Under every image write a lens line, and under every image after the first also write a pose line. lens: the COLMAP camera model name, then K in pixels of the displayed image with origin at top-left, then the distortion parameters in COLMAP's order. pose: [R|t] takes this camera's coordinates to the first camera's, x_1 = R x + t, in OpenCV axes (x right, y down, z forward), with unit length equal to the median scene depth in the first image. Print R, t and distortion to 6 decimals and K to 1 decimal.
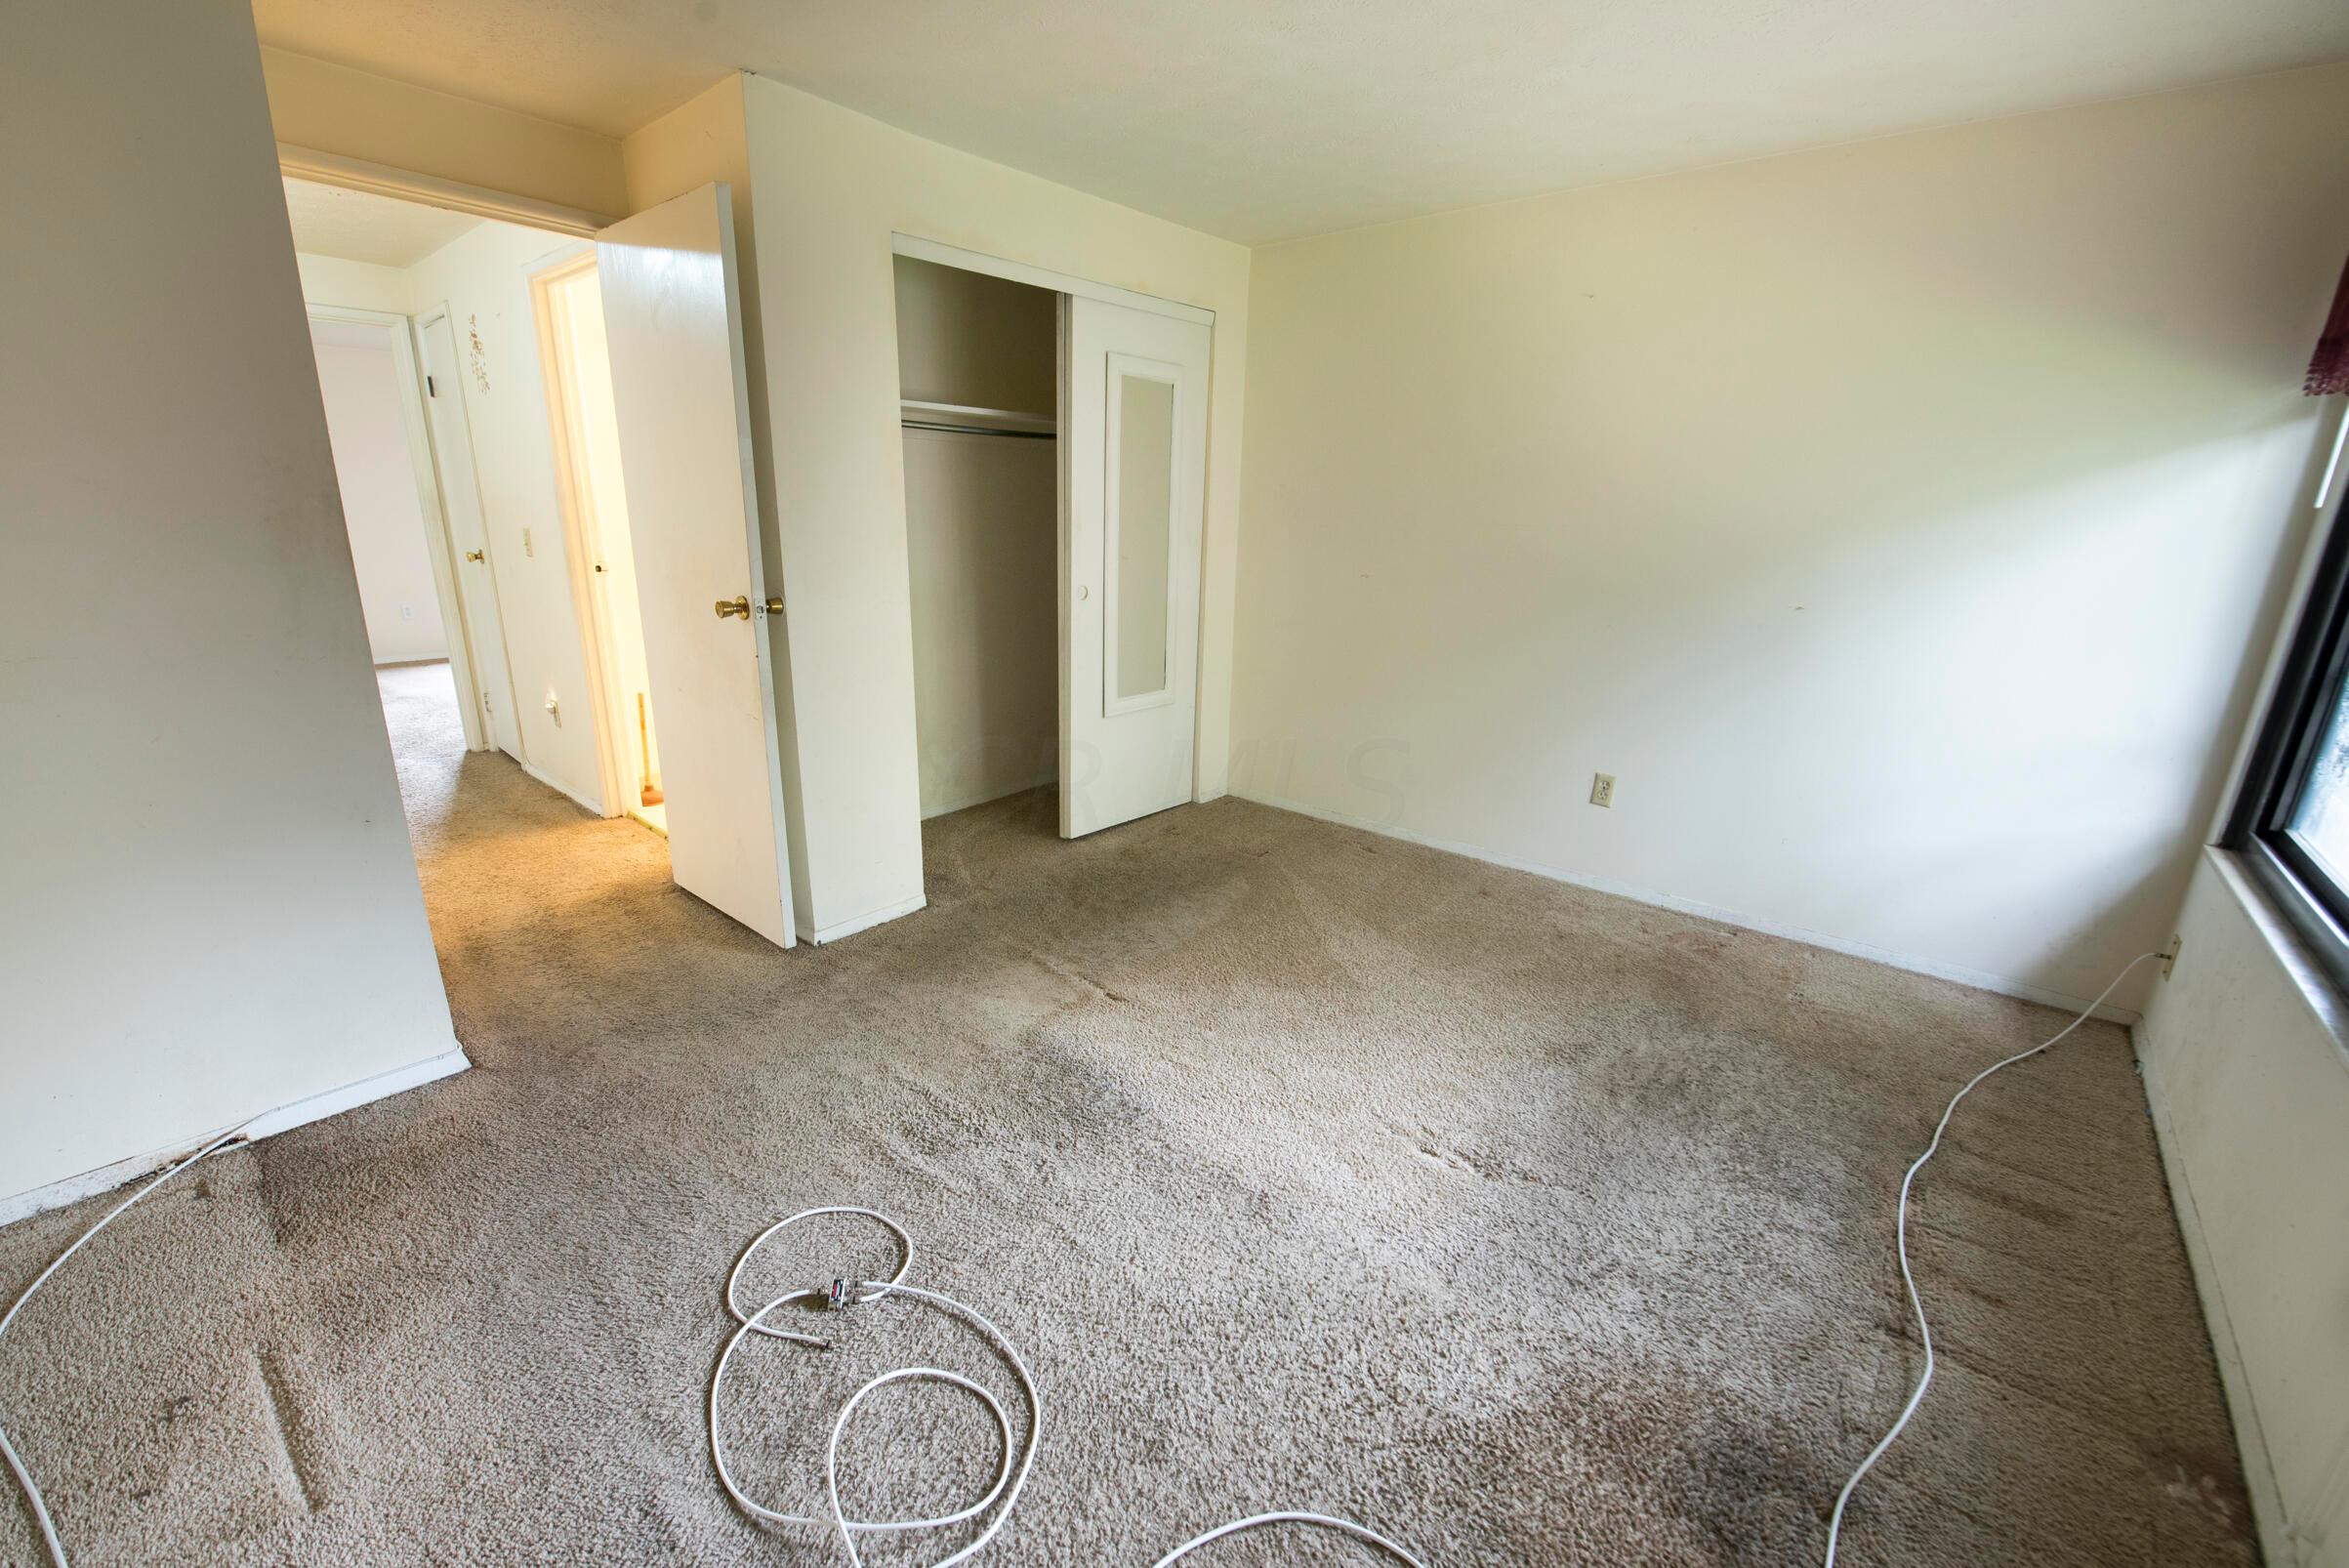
lens RADIAL K [[935.7, 0, 1158.9], [0, 935.7, 782.1], [0, 0, 1]] dist [-0.015402, -0.003276]
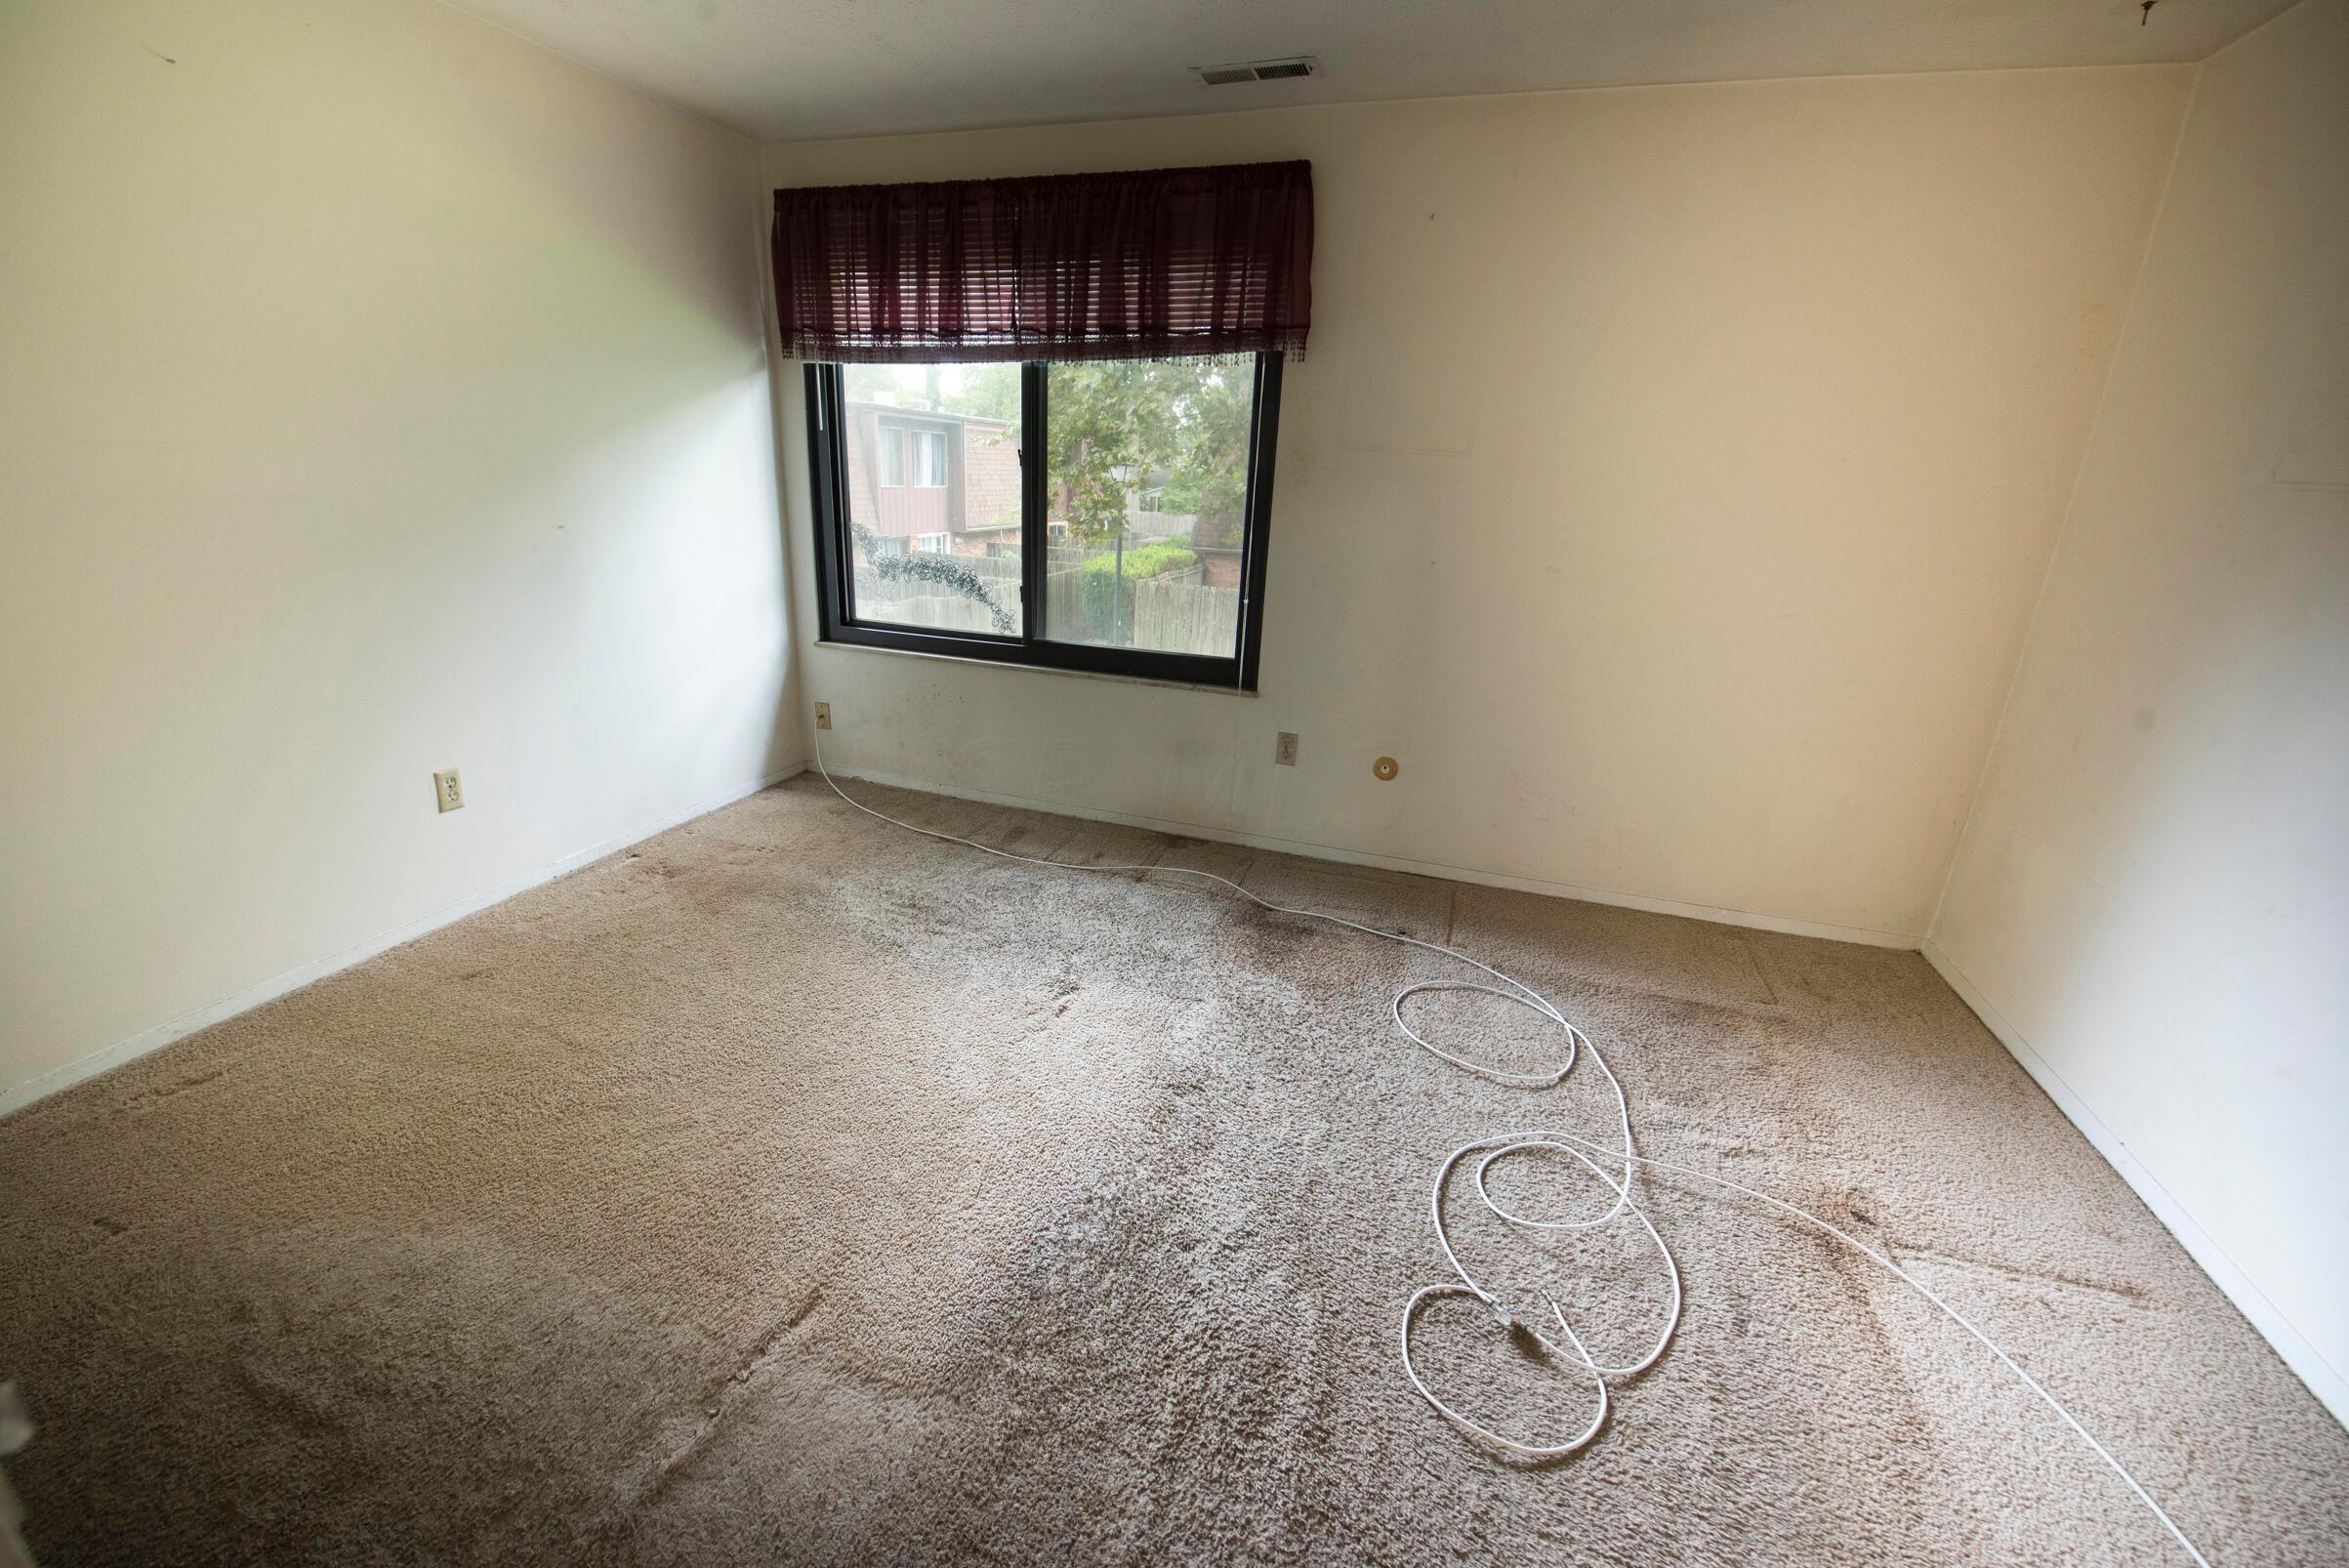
lens RADIAL K [[938.5, 0, 1169.5], [0, 938.5, 750.7], [0, 0, 1]] dist [-0.001128, -0.000194]
pose [[-0.371686, -0.309740, 0.875163, -0.662813], [0.212515, 0.889280, 0.404992, -0.330259], [-0.903707, 0.336516, -0.264708, 1.034729]]
